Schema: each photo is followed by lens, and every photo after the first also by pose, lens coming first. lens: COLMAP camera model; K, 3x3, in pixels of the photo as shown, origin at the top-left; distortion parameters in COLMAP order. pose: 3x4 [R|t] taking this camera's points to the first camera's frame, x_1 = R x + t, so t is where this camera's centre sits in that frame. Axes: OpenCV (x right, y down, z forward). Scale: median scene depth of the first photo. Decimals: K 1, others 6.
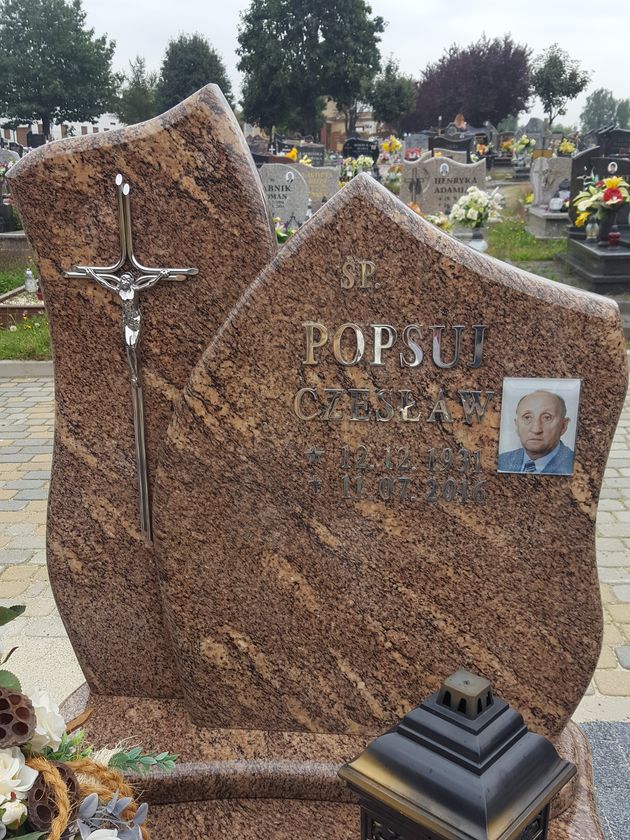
lens RADIAL K [[895.5, 0, 315.0], [0, 895.5, 420.0], [0, 0, 1]] dist [0.189184, -0.481404]
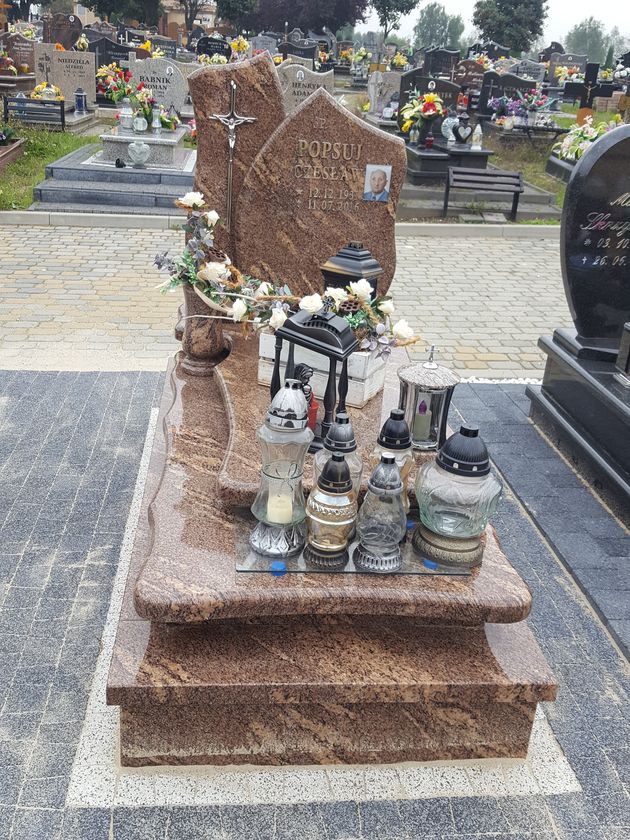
lens RADIAL K [[895.5, 0, 315.0], [0, 895.5, 420.0], [0, 0, 1]] dist [0.189184, -0.481404]
pose [[0.982390, 0.006919, 0.186716, -0.063066], [-0.025646, 0.994849, 0.098066, 0.062581], [-0.185076, -0.101128, 0.977507, -0.243407]]
